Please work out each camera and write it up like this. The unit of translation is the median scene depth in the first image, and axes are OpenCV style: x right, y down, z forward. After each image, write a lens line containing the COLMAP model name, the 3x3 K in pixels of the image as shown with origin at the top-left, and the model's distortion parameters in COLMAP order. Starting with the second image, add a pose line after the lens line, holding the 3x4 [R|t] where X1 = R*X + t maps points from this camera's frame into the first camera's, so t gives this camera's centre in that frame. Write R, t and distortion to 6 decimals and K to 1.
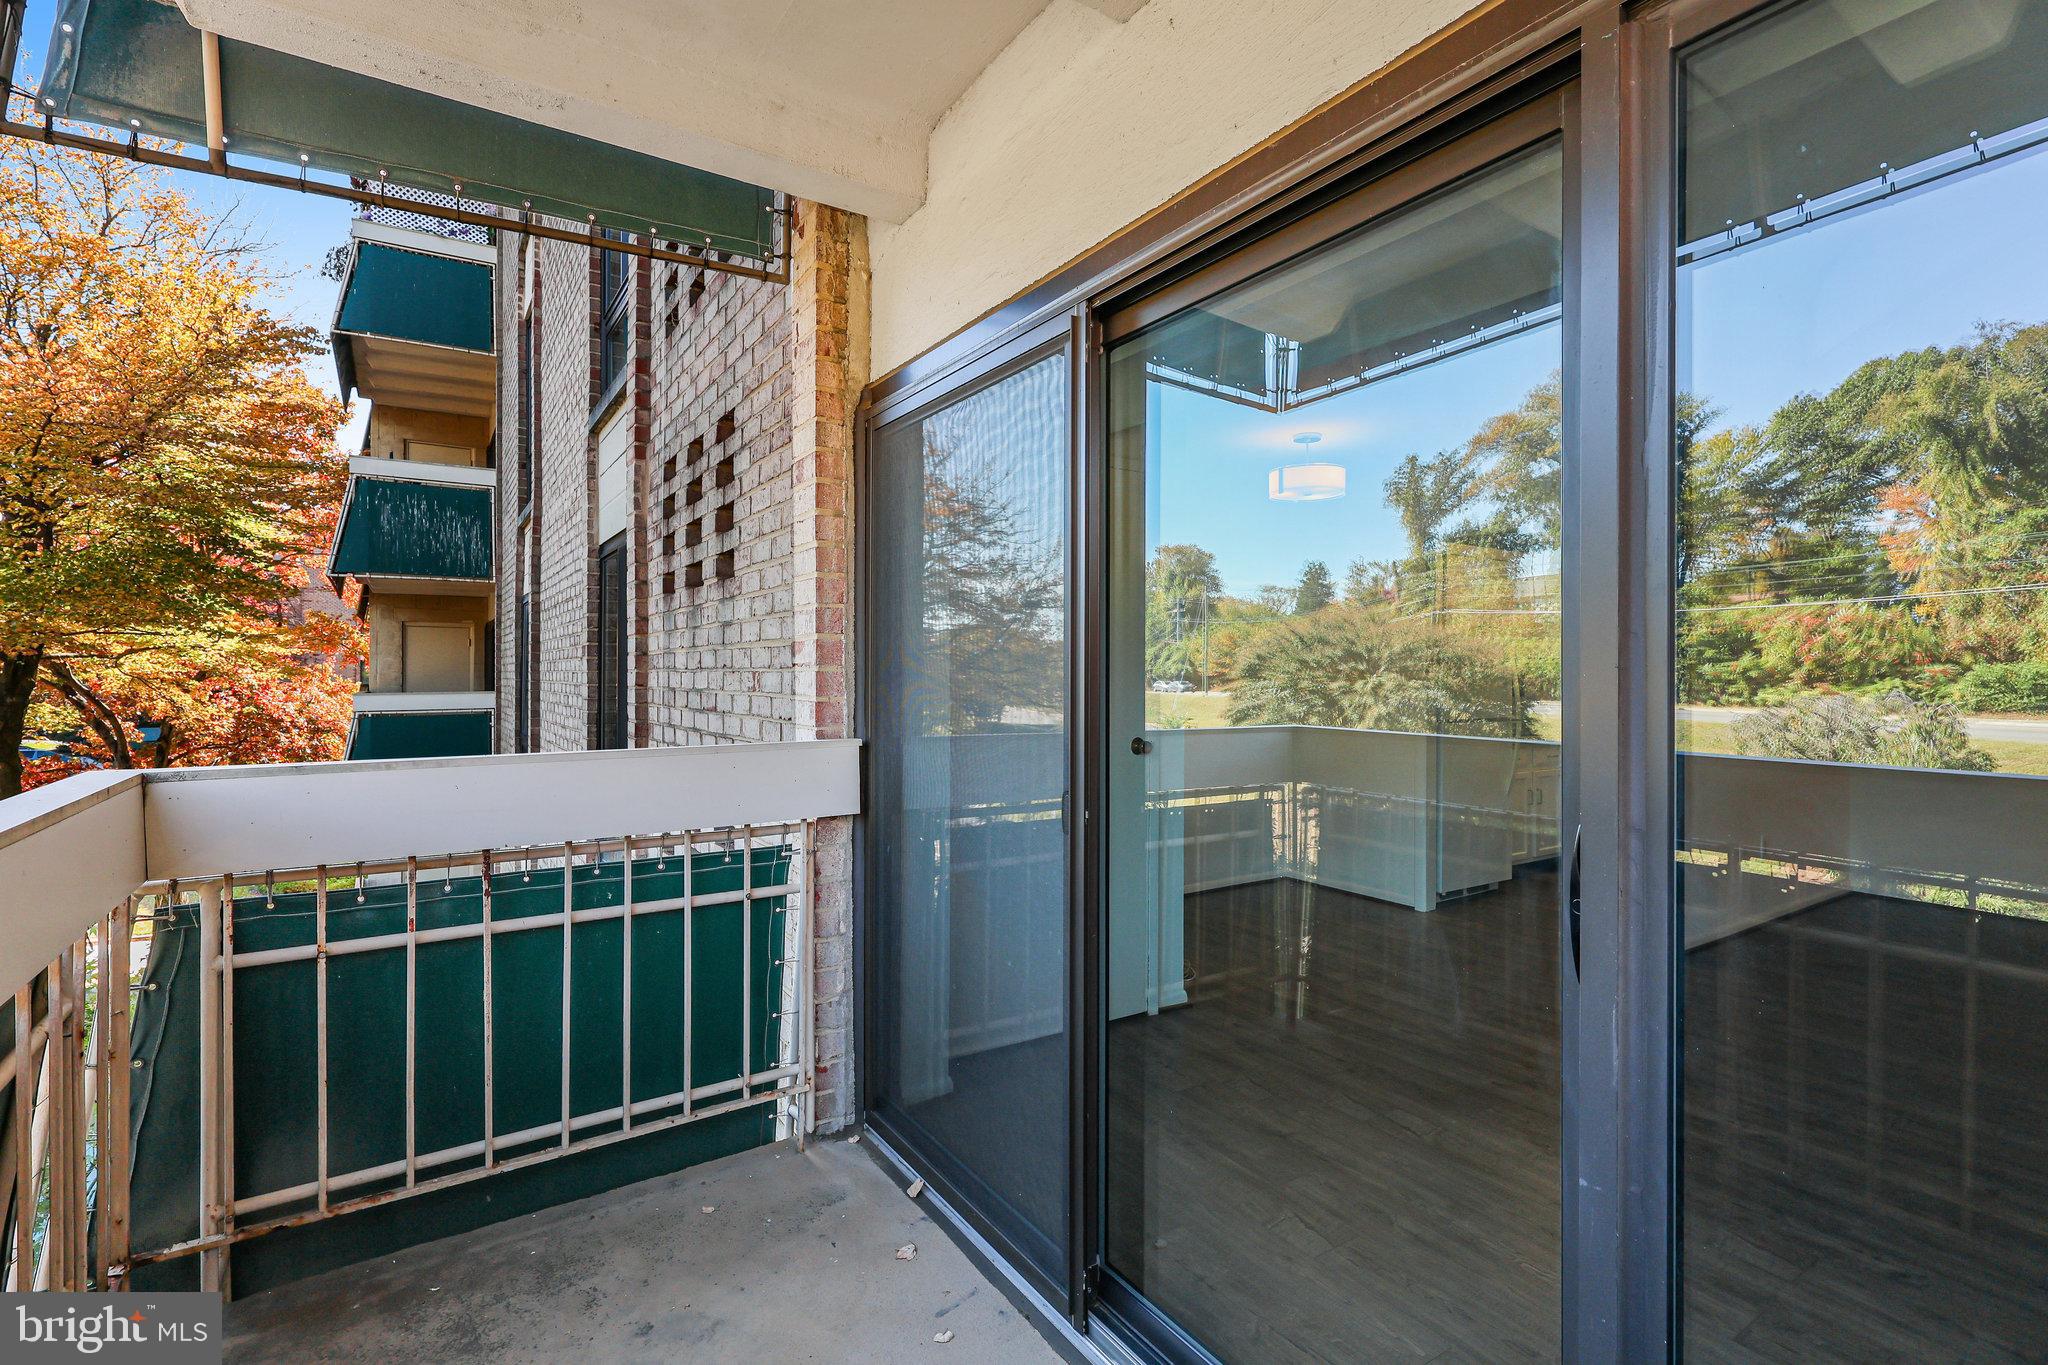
lens RADIAL K [[945.3, 0, 1023.2], [0, 945.3, 673.0], [0, 0, 1]] dist [-0.001985, 0.000416]
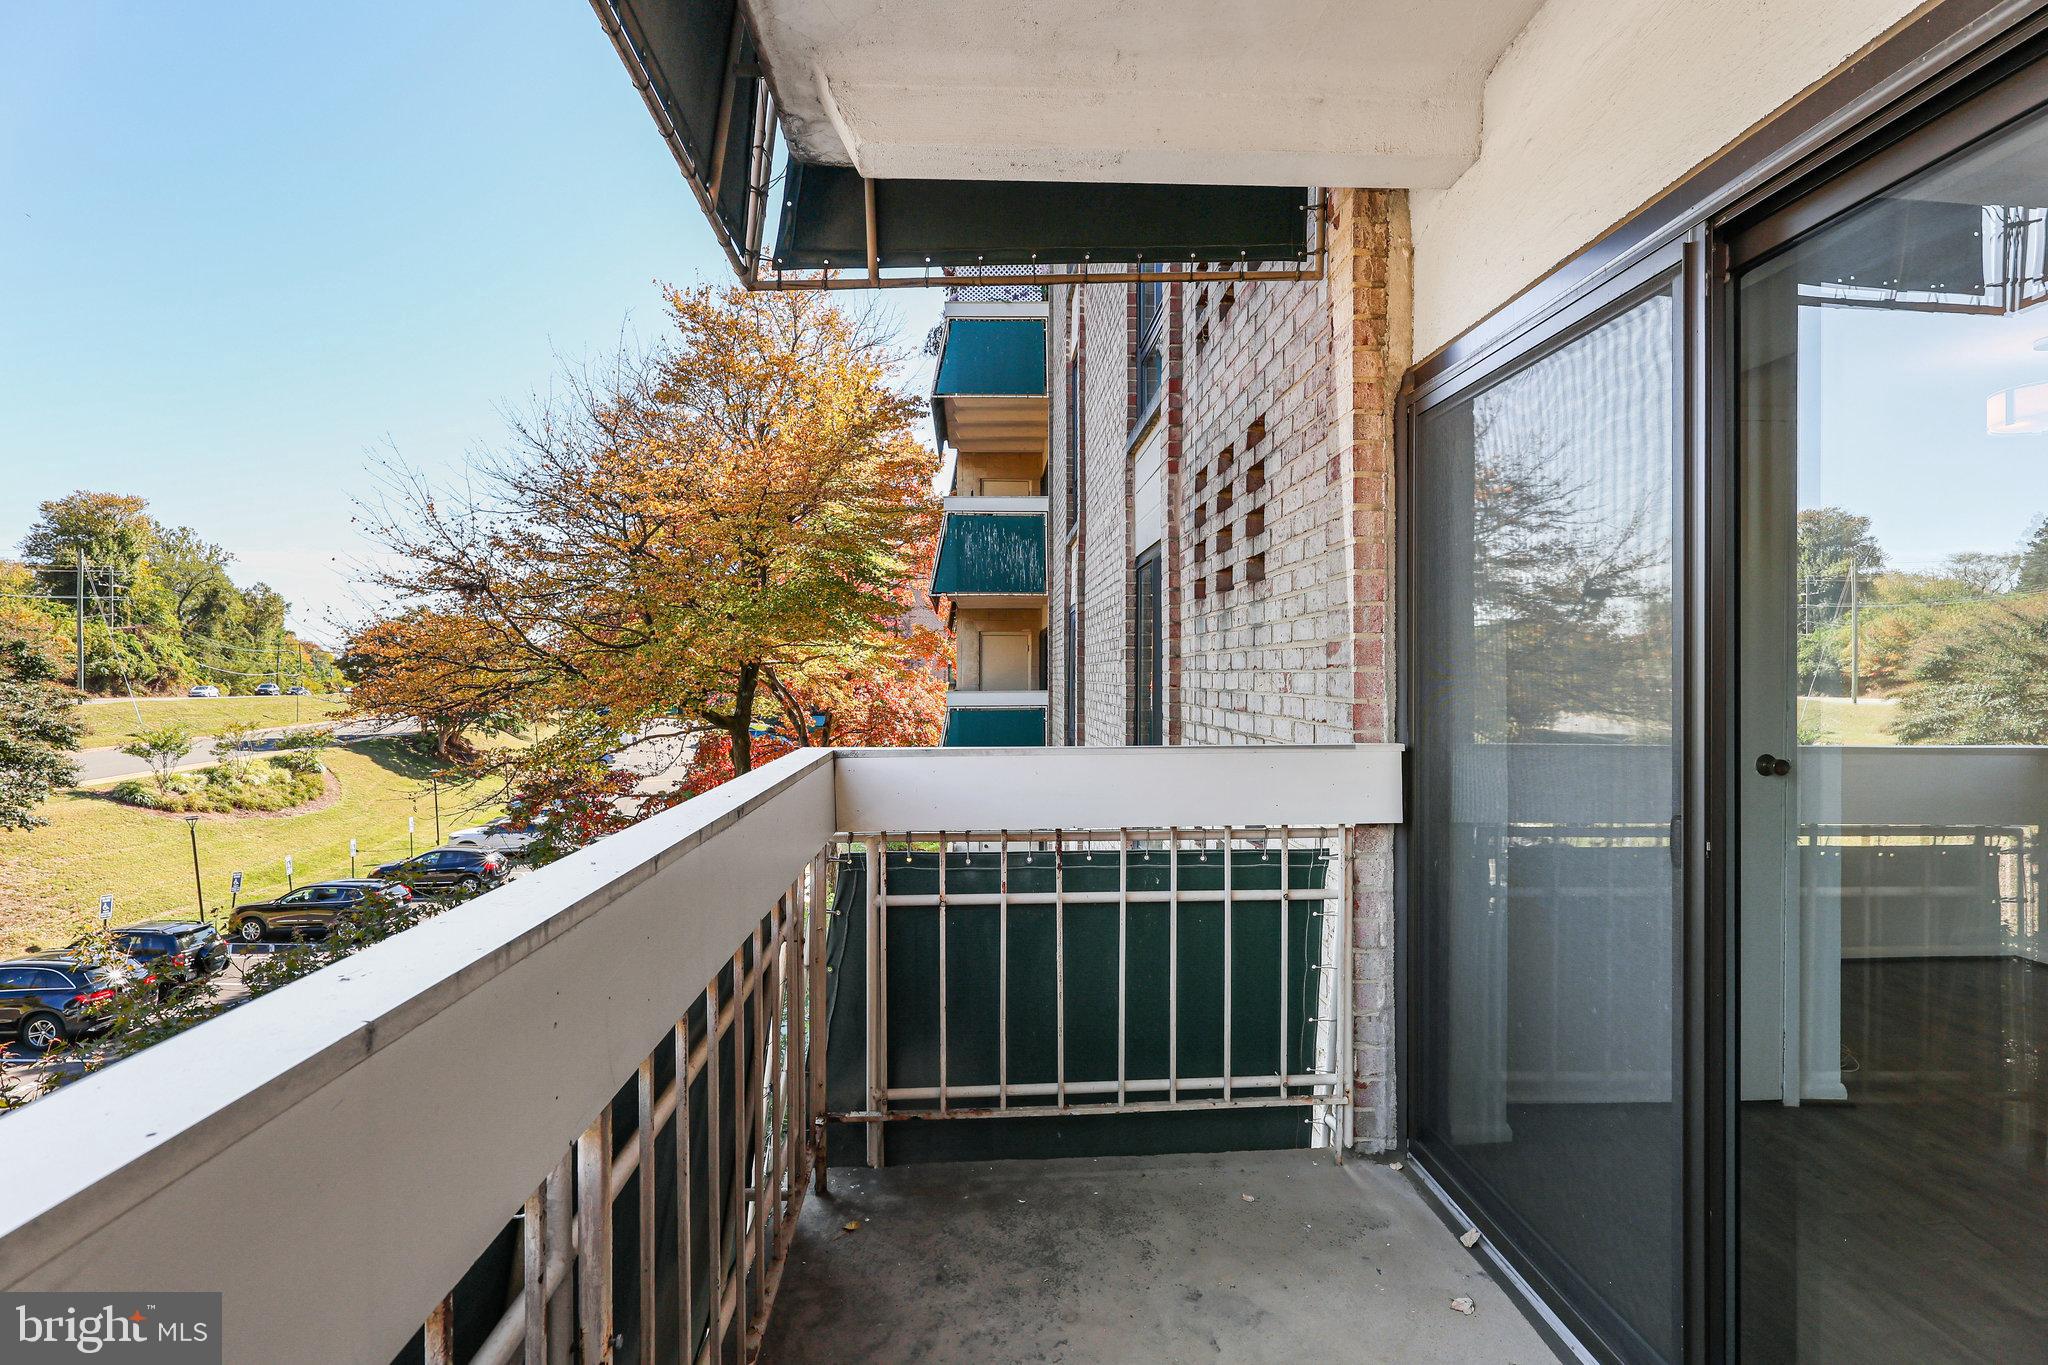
lens RADIAL K [[945.3, 0, 1023.2], [0, 945.3, 673.0], [0, 0, 1]] dist [-0.001985, 0.000416]
pose [[0.861914, -0.002059, -0.507050, -0.013753], [0.001489, 0.999998, -0.001528, -0.000107], [0.507052, 0.000562, 0.861915, -0.004335]]
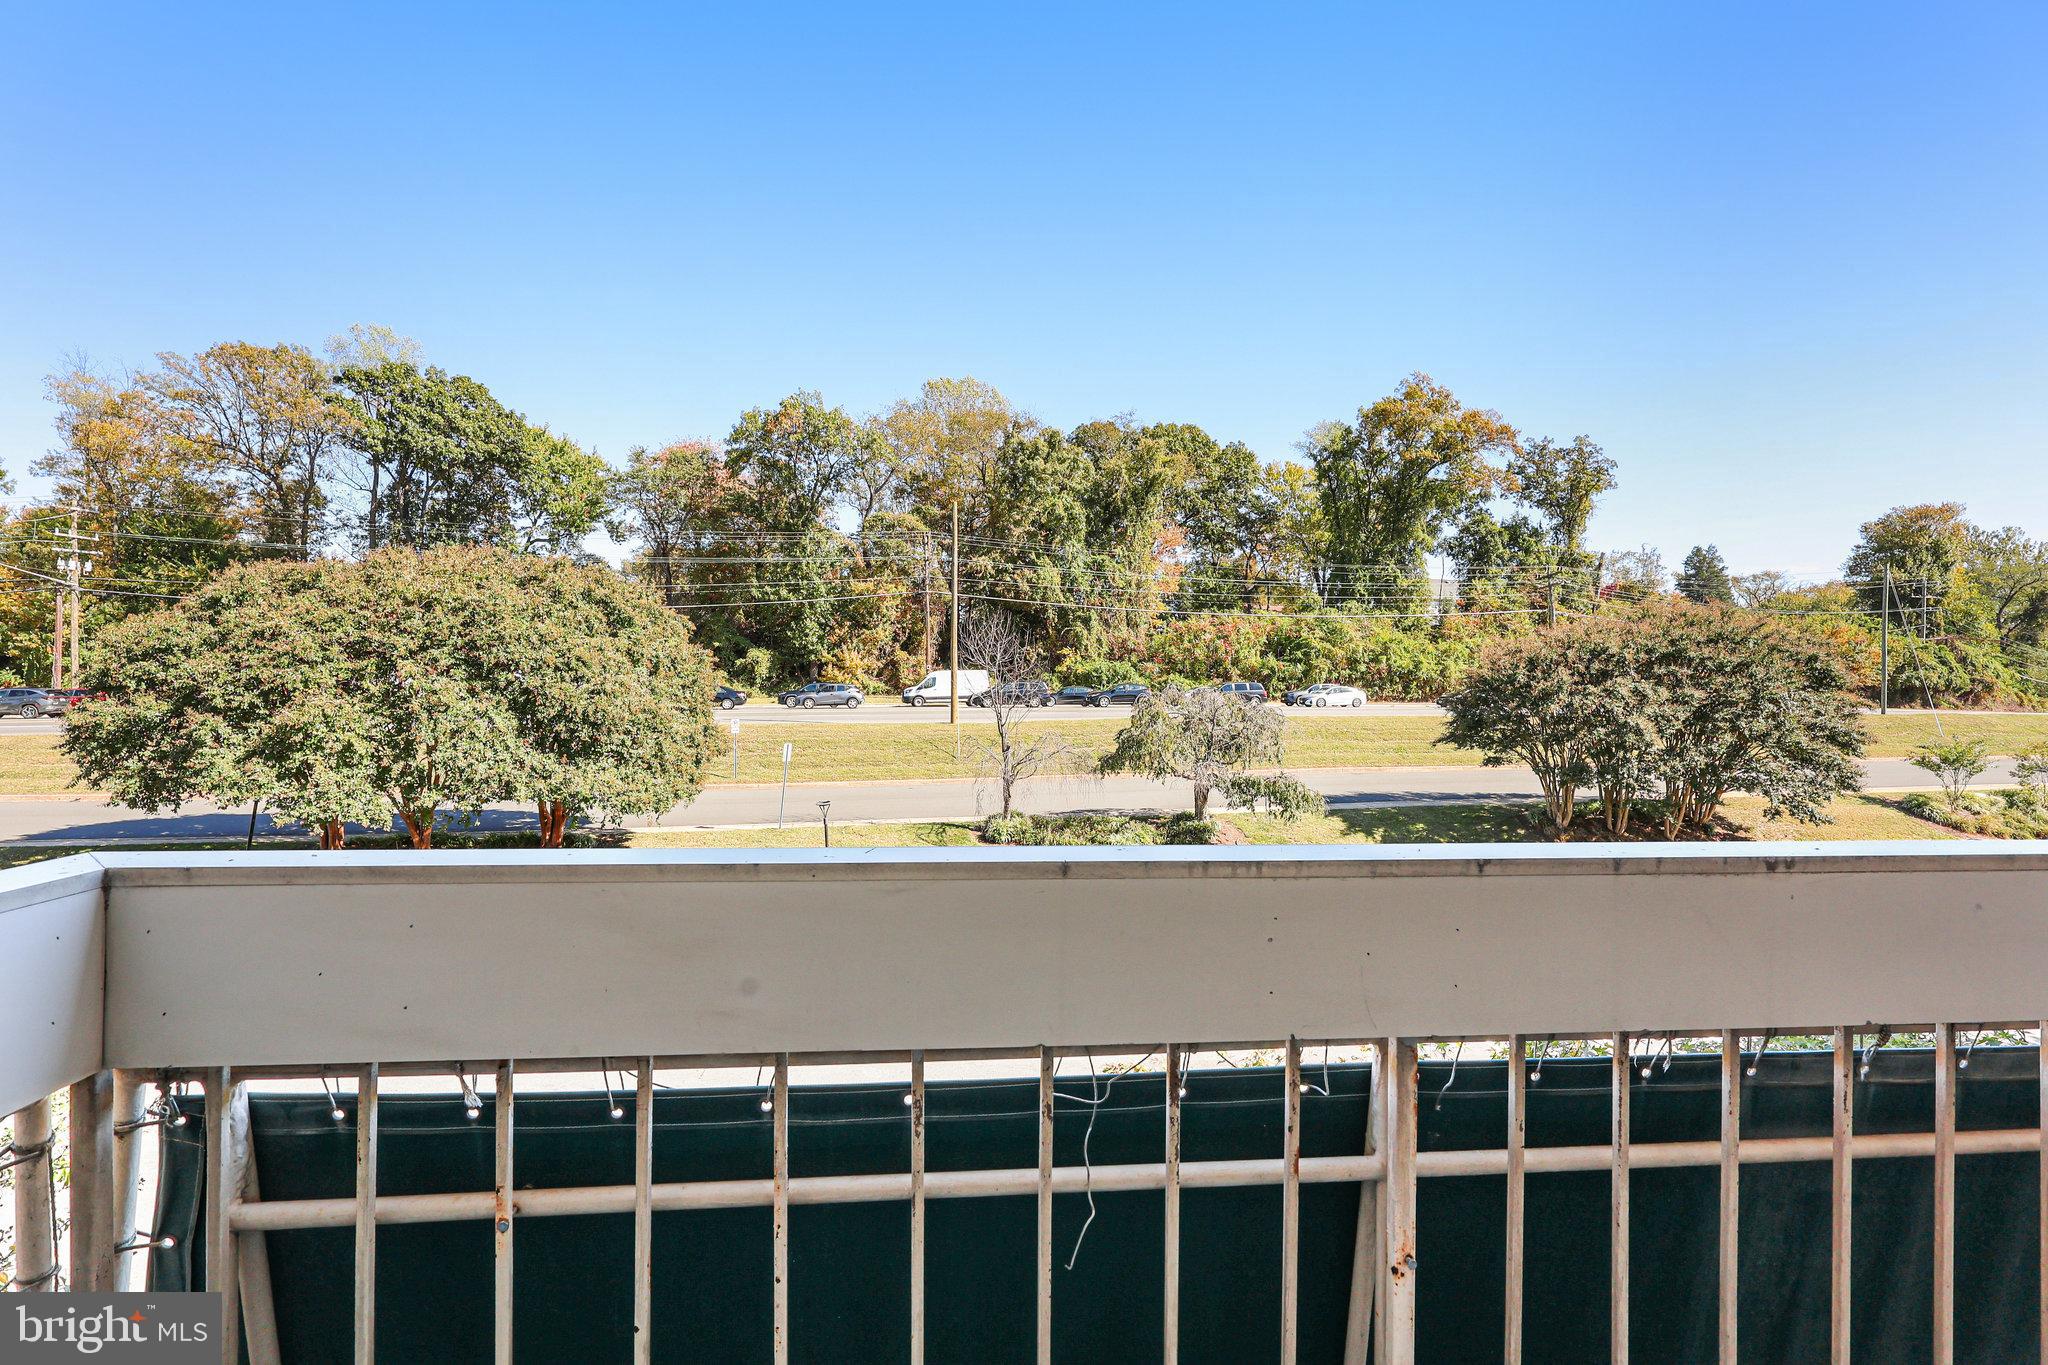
lens RADIAL K [[953.5, 0, 1021.4], [0, 953.5, 675.0], [0, 0, 1]] dist [0.002315, 0.000548]
pose [[-0.471714, -0.005315, -0.881736, 0.083410], [-0.016035, 0.999868, 0.002552, -0.003538], [0.881606, 0.015342, -0.471737, 0.186304]]
